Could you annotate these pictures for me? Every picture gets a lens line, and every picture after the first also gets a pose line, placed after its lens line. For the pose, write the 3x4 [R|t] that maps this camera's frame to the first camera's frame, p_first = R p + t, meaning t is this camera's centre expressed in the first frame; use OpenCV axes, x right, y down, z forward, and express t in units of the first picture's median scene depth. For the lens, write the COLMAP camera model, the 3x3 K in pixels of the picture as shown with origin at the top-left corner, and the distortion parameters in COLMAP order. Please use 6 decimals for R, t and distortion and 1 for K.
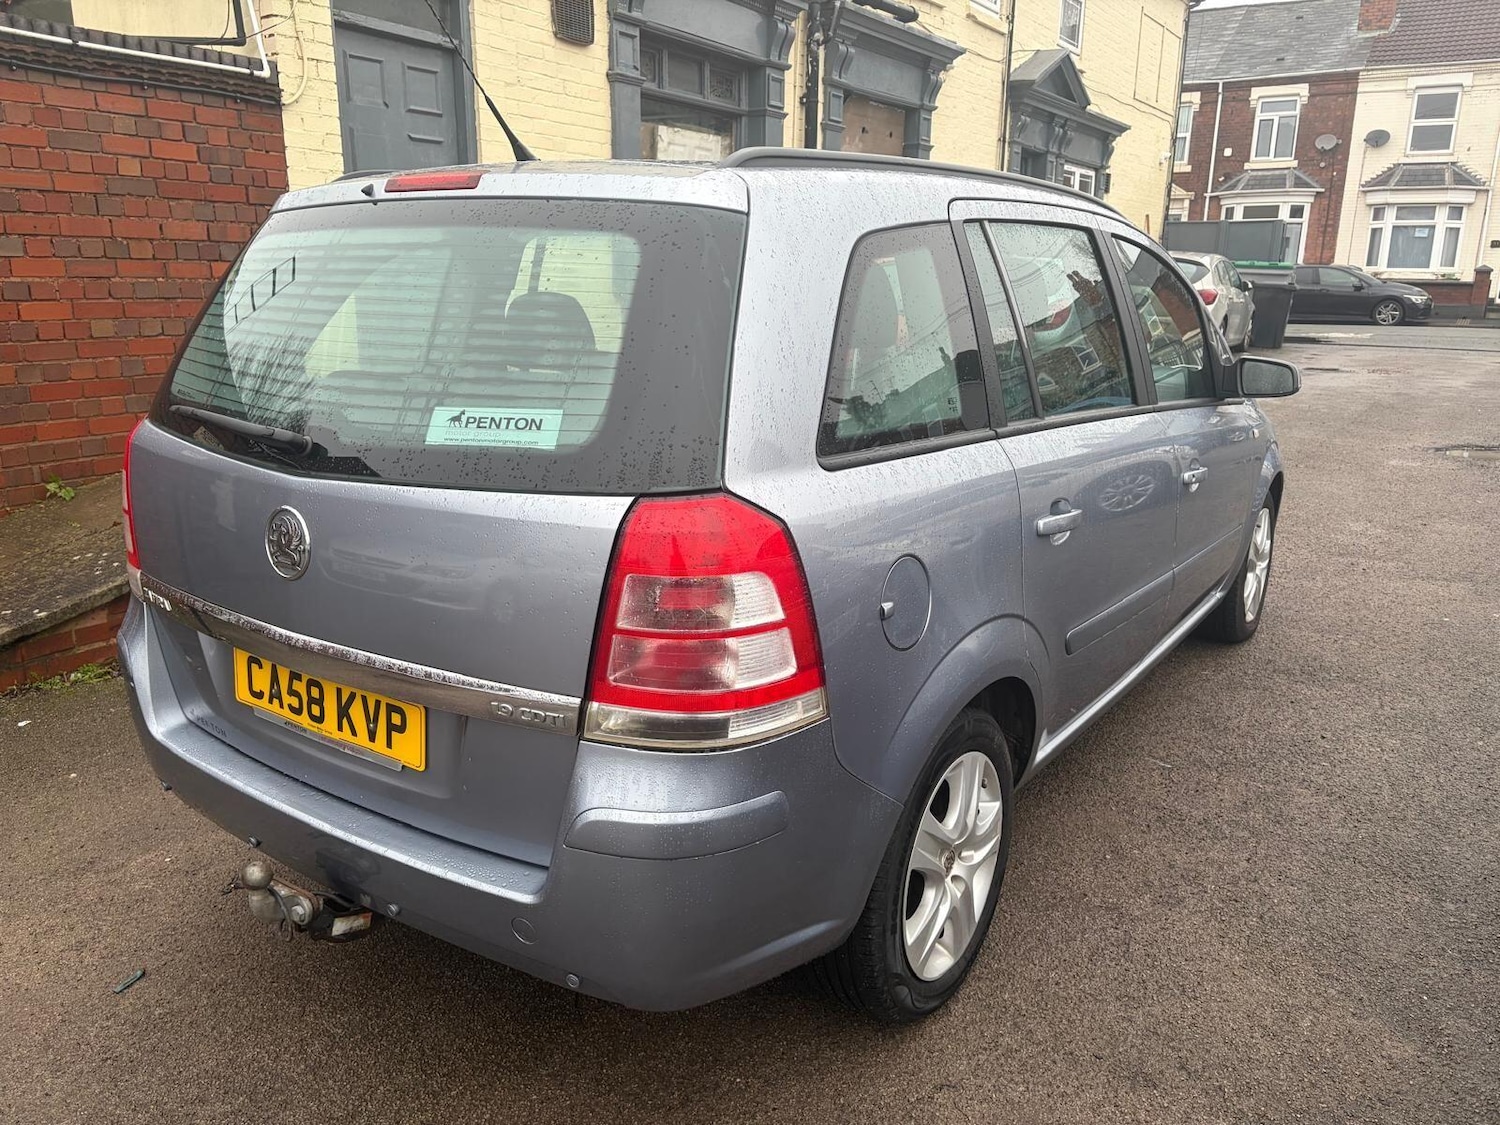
lens RADIAL K [[1121.4, 0, 743.2], [0, 1121.4, 570.1], [0, 0, 1]] dist [0.065032, -0.073185]
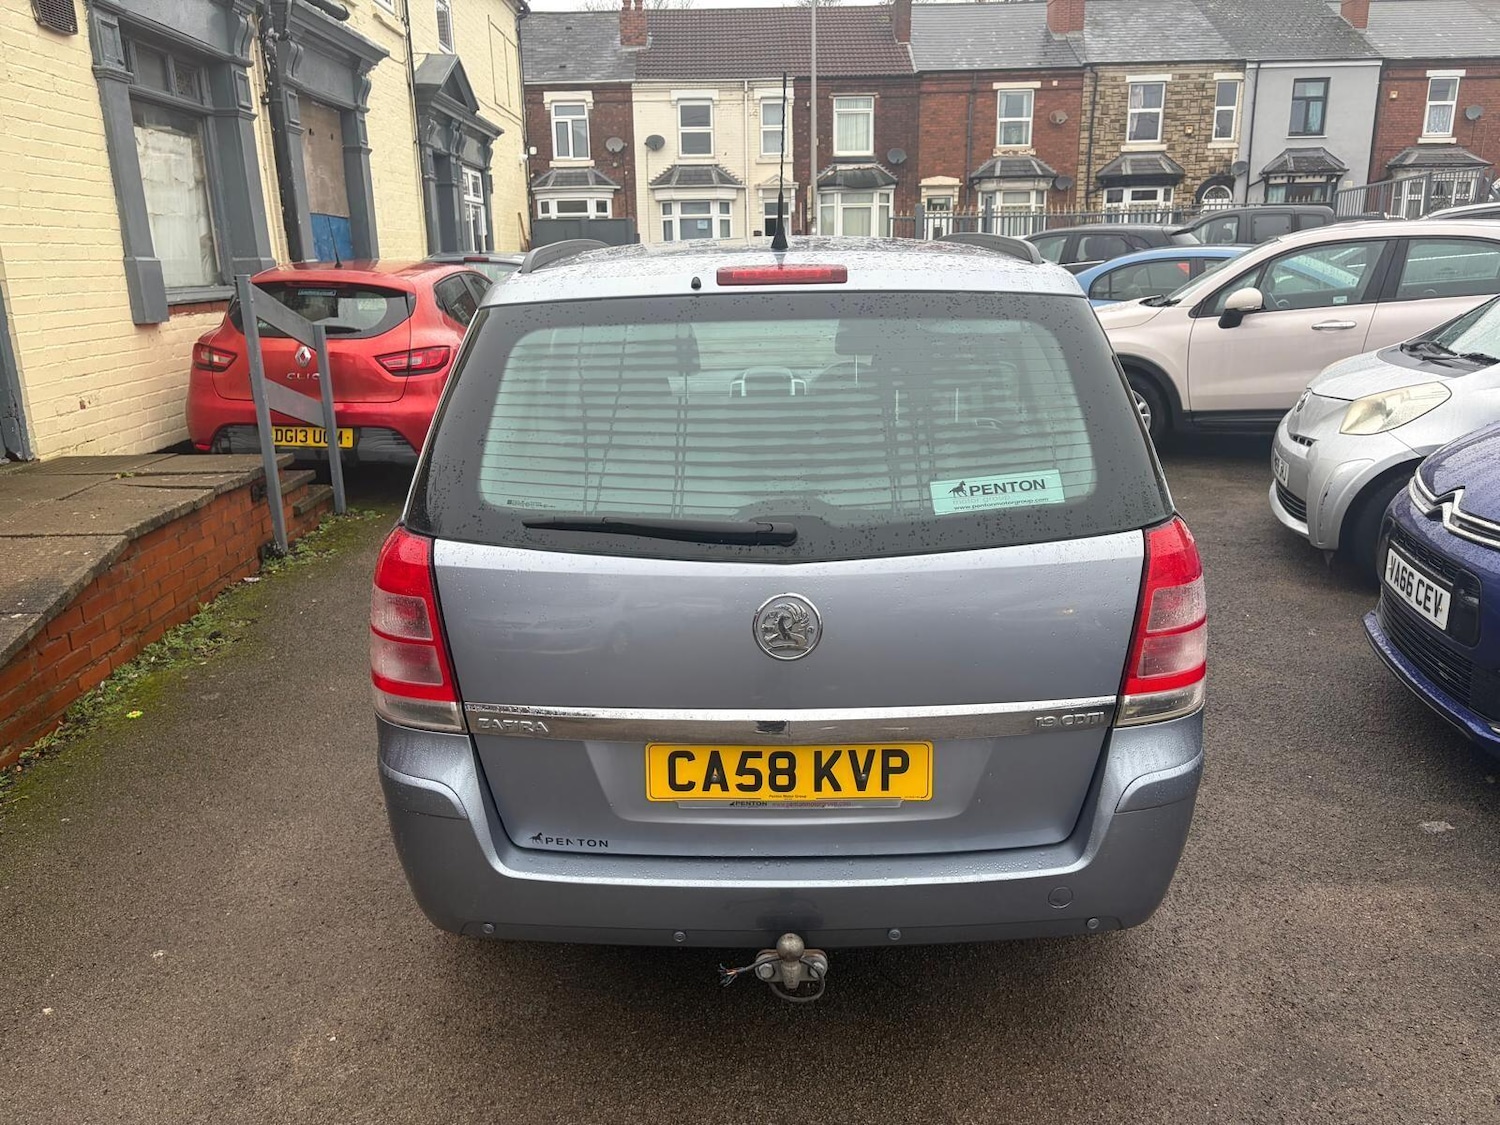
lens RADIAL K [[1121.4, 0, 740.5], [0, 1121.4, 568.9], [0, 0, 1]] dist [0.065032, -0.073185]
pose [[0.827034, -0.174035, 0.534534, -0.798096], [0.168814, 0.983872, 0.059141, -0.118568], [-0.536206, 0.041325, 0.843075, 0.107684]]
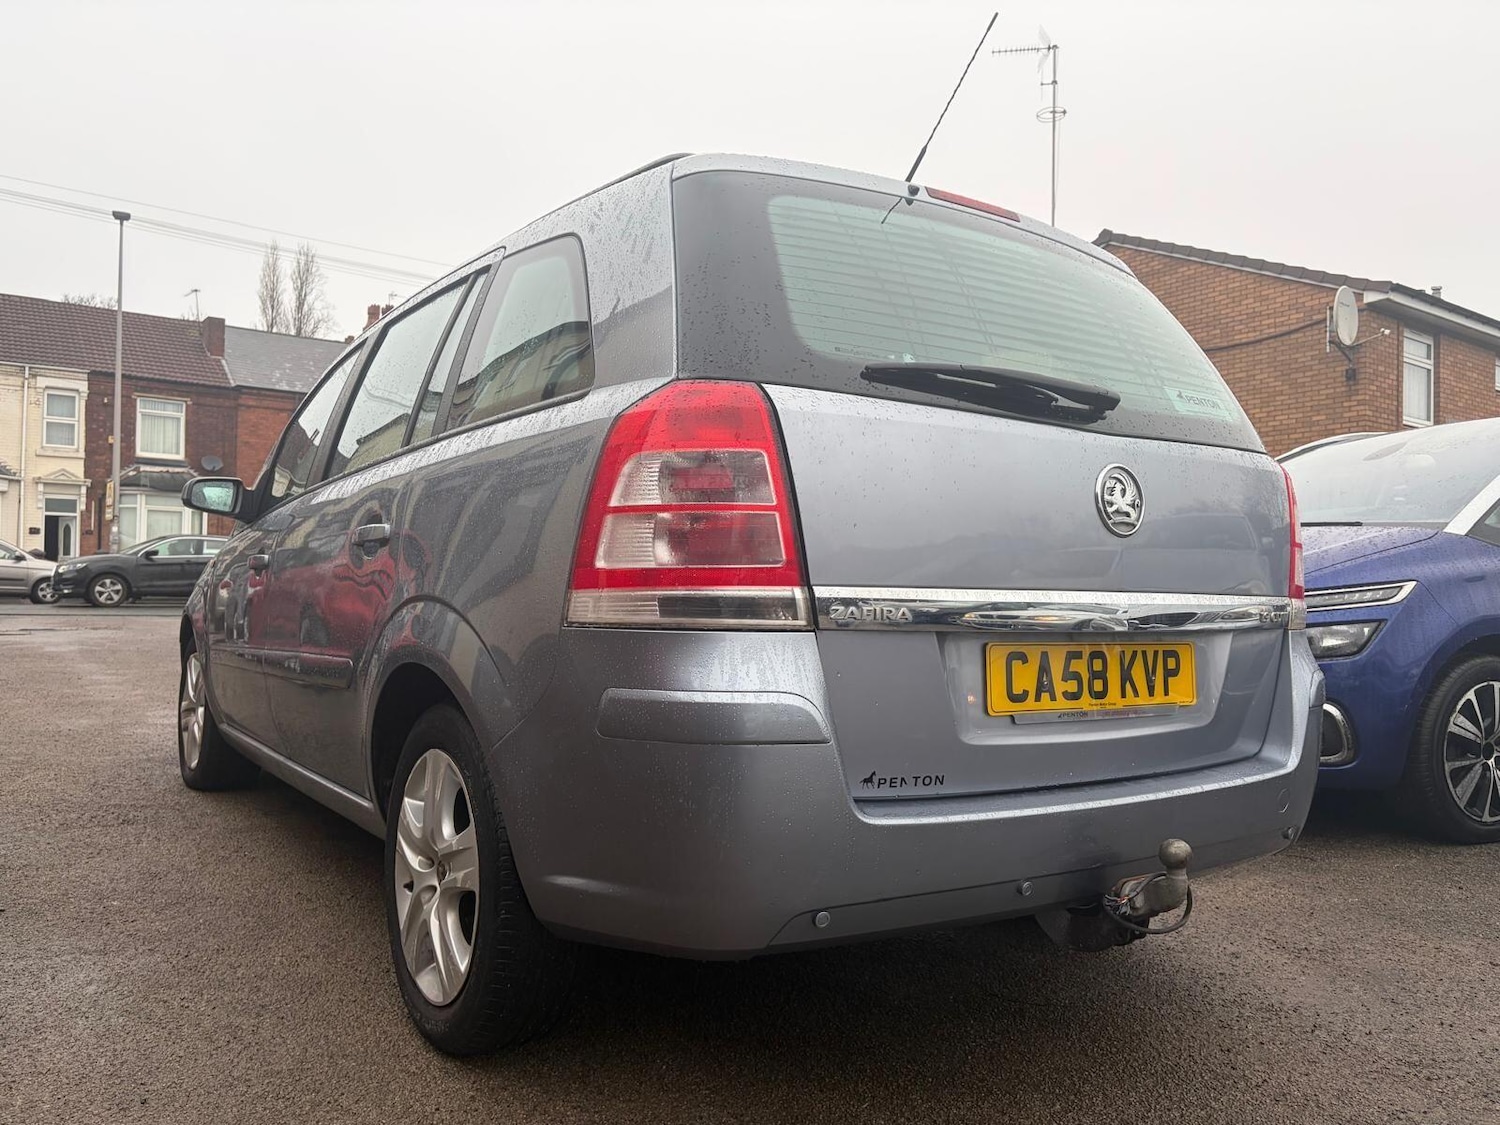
lens RADIAL K [[1121.4, 0, 744.0], [0, 1121.4, 574.5], [0, 0, 1]] dist [0.065032, -0.073185]
pose [[0.353961, 0.012720, 0.935174, -1.169832], [0.225932, 0.969130, -0.098696, 0.051029], [-0.907561, 0.246220, 0.340160, 0.786494]]
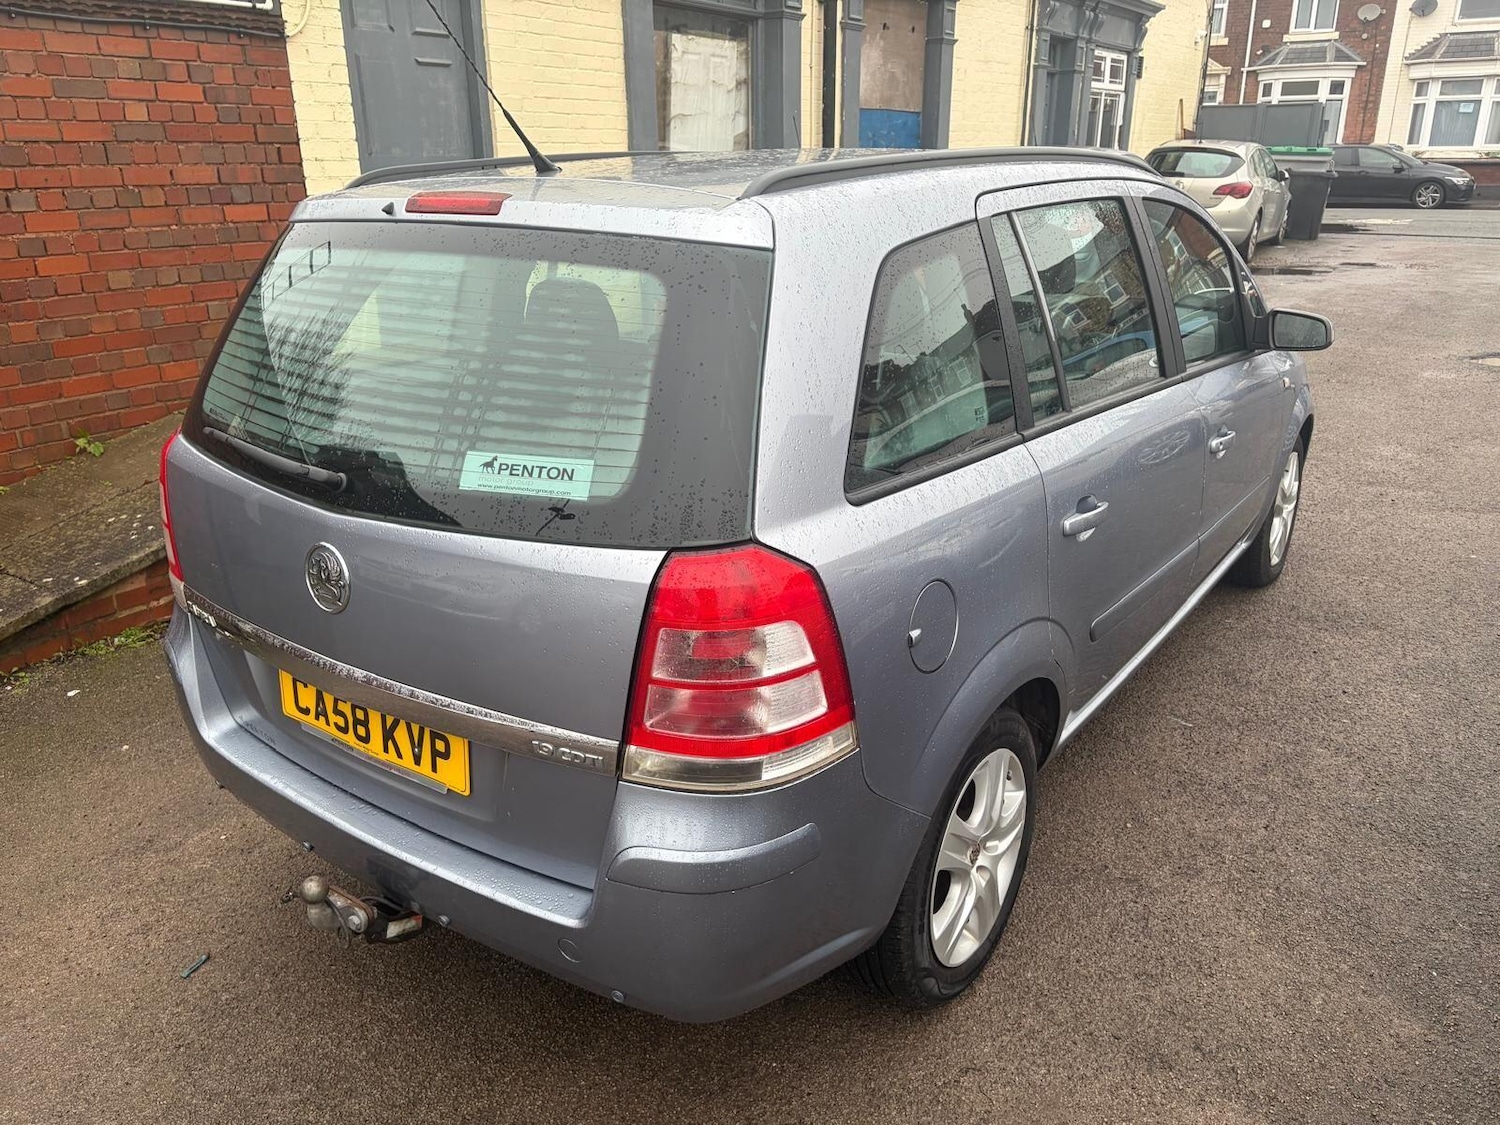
lens RADIAL K [[1121.4, 0, 746.4], [0, 1121.4, 568.2], [0, 0, 1]] dist [0.065032, -0.073185]
pose [[0.999748, -0.014384, -0.017260, -0.004804], [0.015899, 0.995718, 0.091061, -0.096276], [0.015877, -0.091313, 0.995696, -0.009470]]
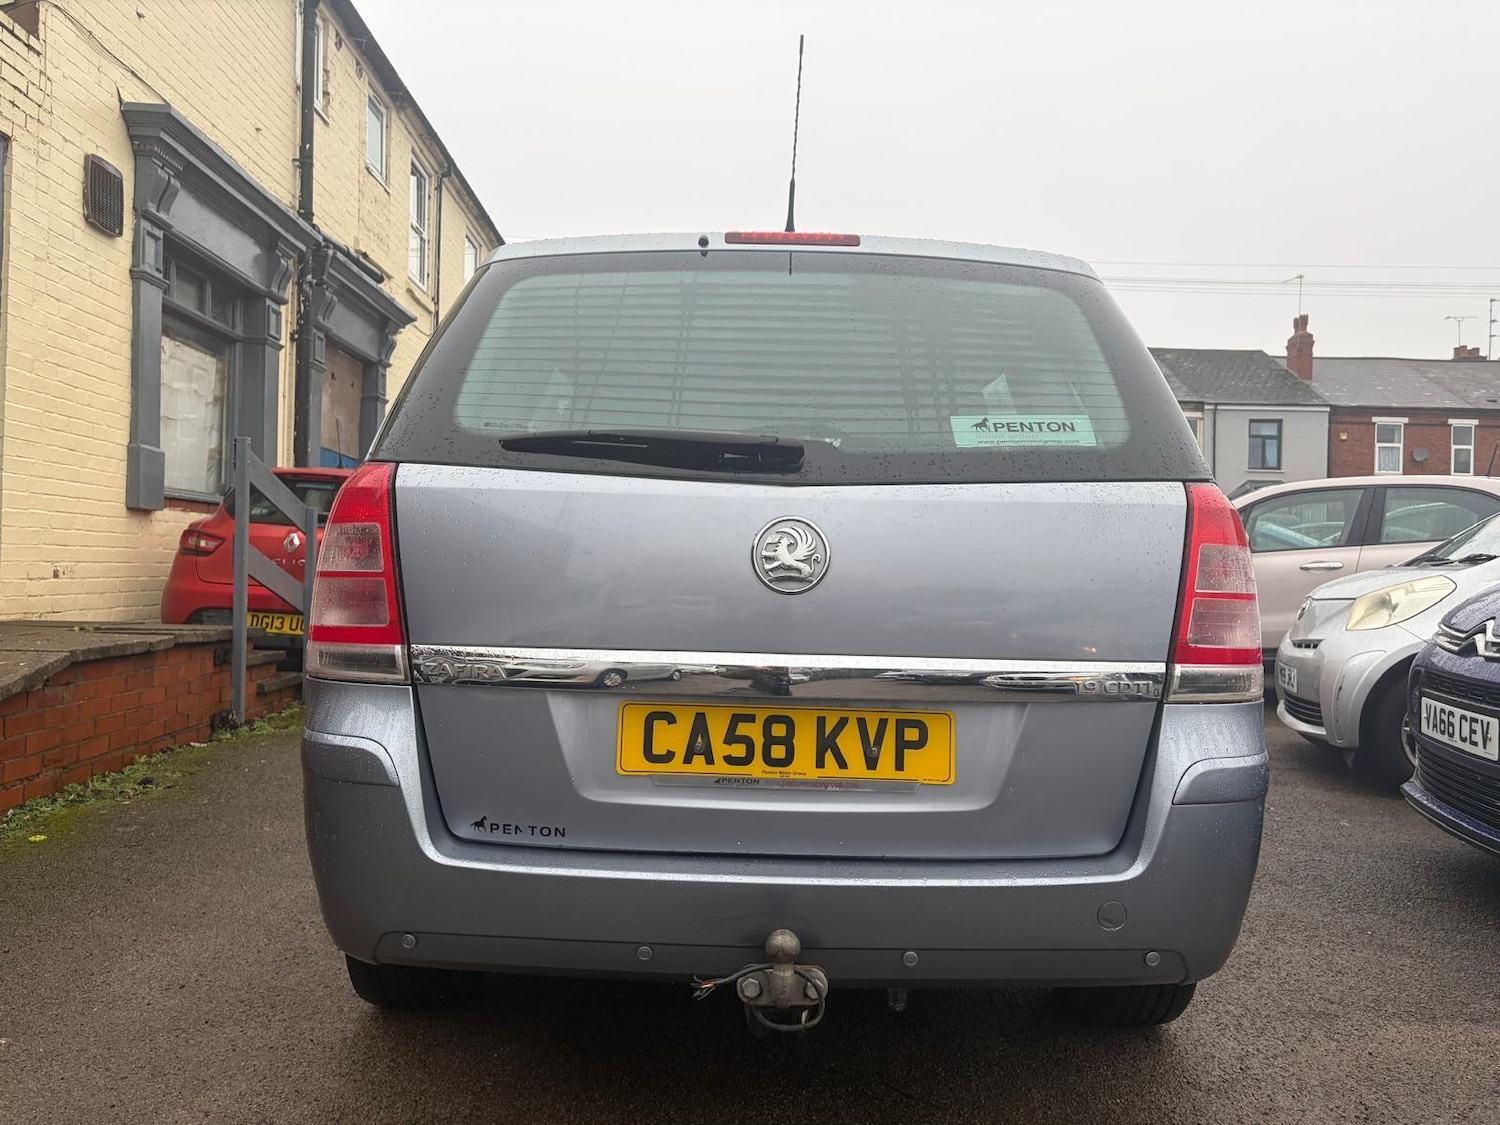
lens RADIAL K [[1121.4, 0, 748.4], [0, 1121.4, 564.5], [0, 0, 1]] dist [0.065032, -0.073185]
pose [[0.819655, 0.013258, 0.572703, -0.772266], [0.131054, 0.968879, -0.209995, 0.139378], [-0.557664, 0.247179, 0.792410, 0.232653]]
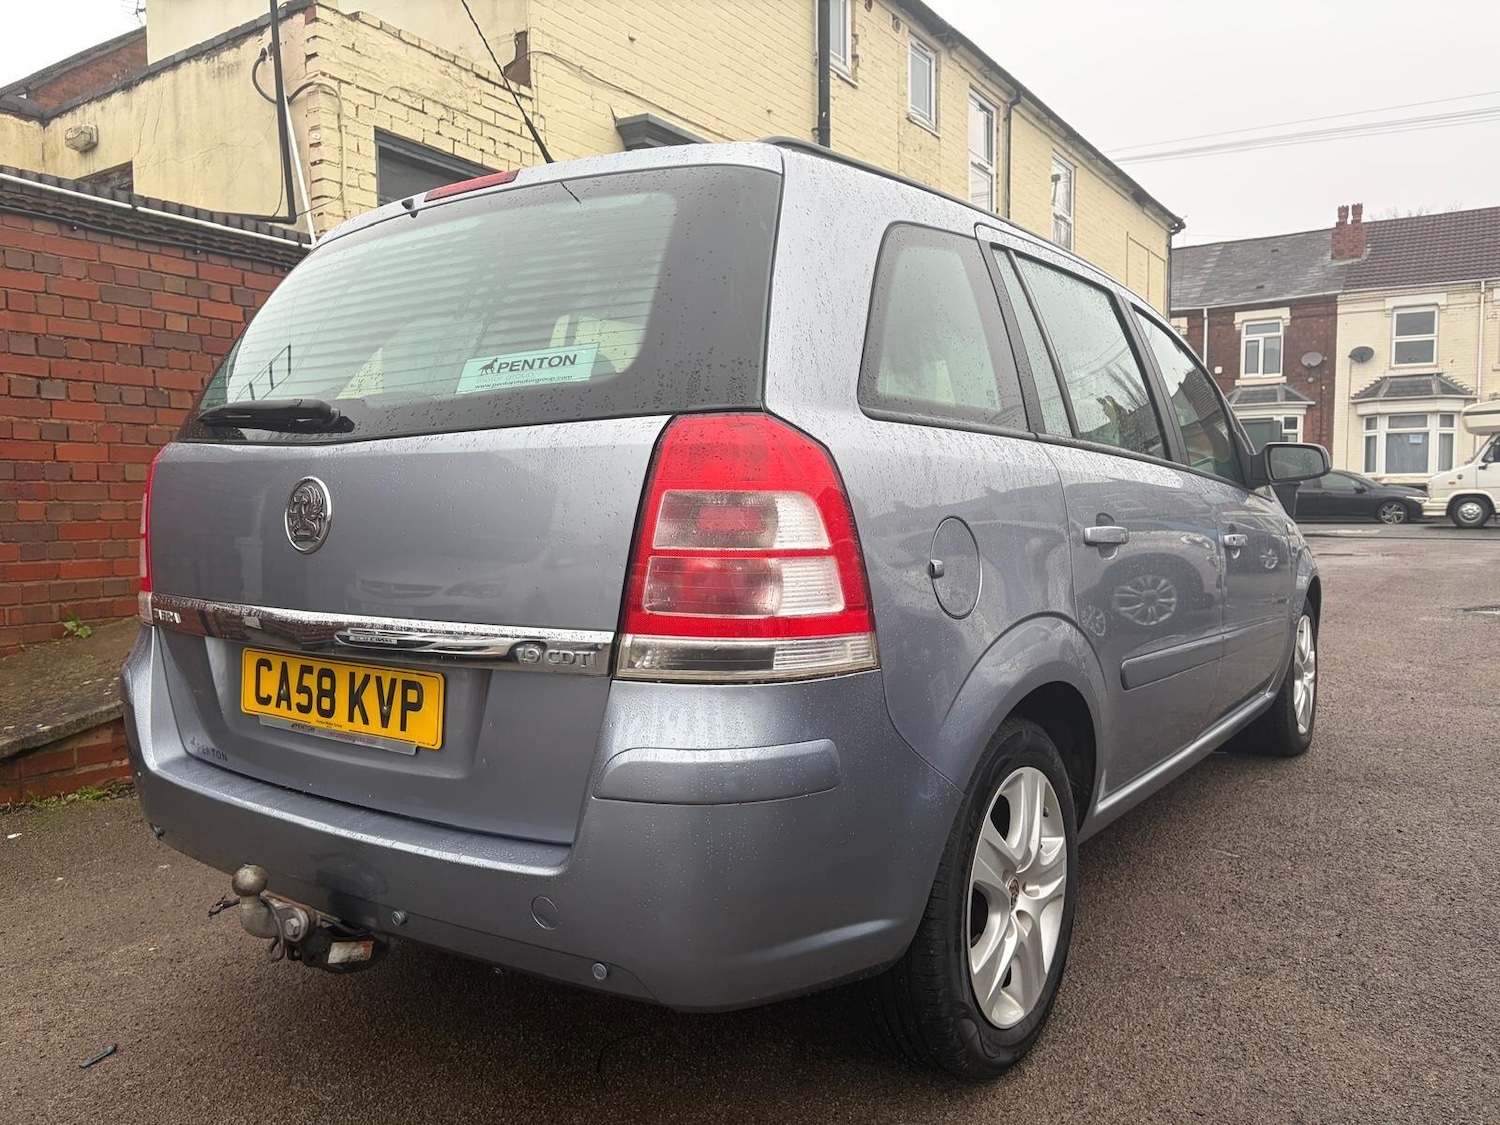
lens RADIAL K [[1121.4, 0, 749.6], [0, 1121.4, 568.0], [0, 0, 1]] dist [0.065032, -0.073185]
pose [[0.999864, -0.014364, -0.008161, -0.016631], [0.012486, 0.980512, -0.196060, 0.171530], [0.010818, 0.195931, 0.980558, 0.057877]]
